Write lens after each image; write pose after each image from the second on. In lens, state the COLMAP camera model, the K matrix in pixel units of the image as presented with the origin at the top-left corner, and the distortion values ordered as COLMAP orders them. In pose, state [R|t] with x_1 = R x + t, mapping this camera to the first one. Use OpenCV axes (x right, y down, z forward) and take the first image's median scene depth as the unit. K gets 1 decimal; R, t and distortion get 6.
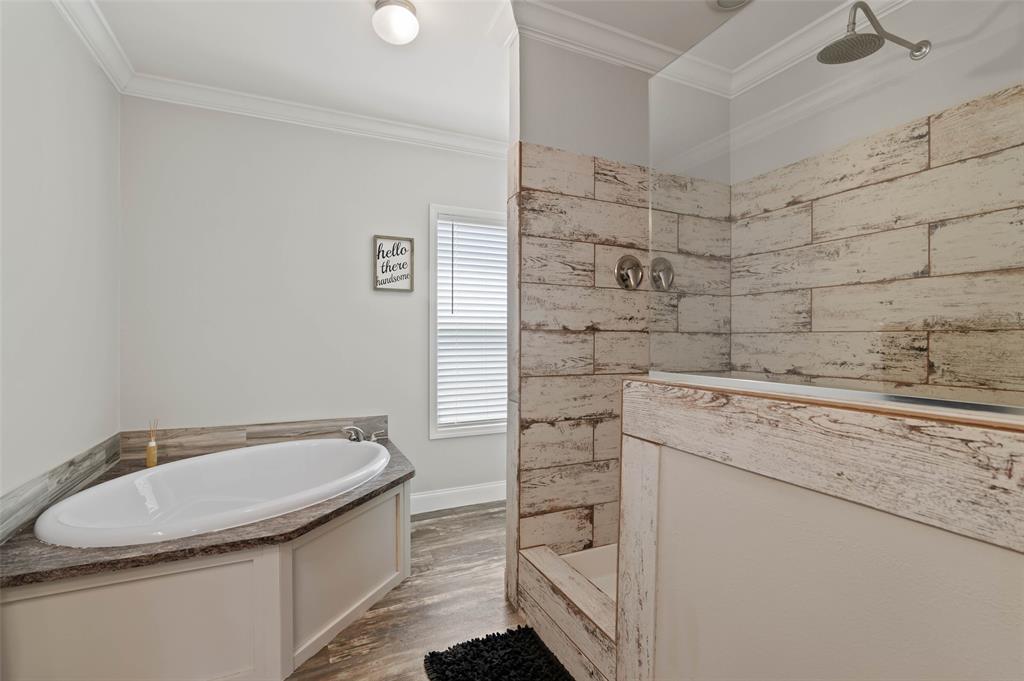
lens RADIAL K [[479.0, 0, 517.5], [0, 479.0, 341.2], [0, 0, 1]] dist [-0.004550, -0.000373]
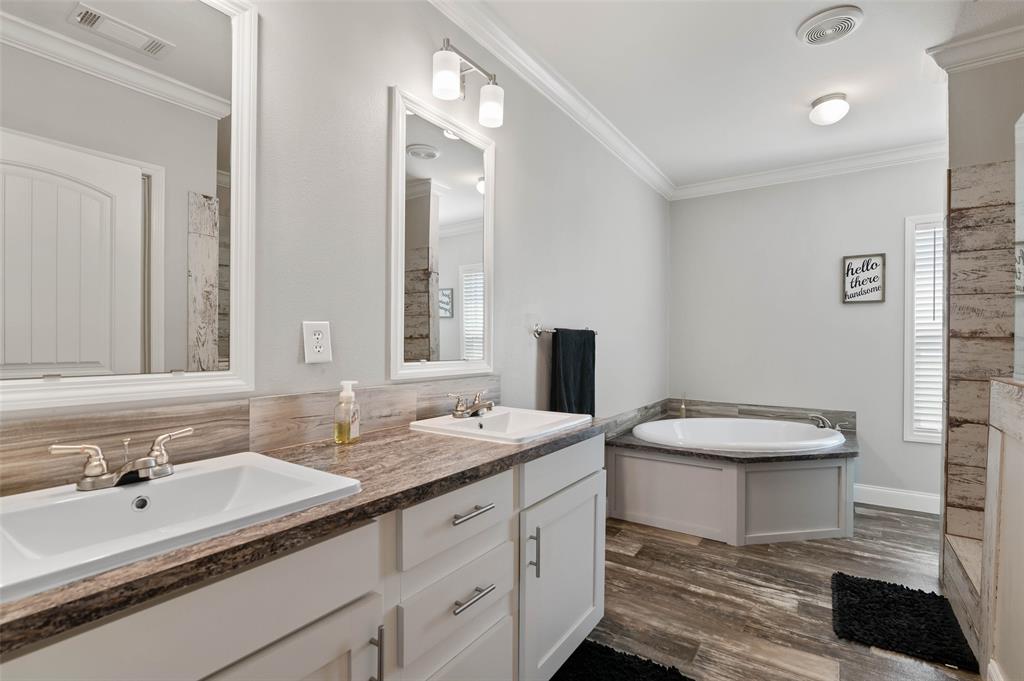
lens RADIAL K [[479.0, 0, 517.5], [0, 479.0, 341.2], [0, 0, 1]] dist [-0.004550, -0.000373]
pose [[0.520765, -0.000524, -0.853700, 0.417089], [-0.010083, 0.999926, -0.006765, 0.002786], [0.853640, 0.012131, 0.520721, -0.424656]]
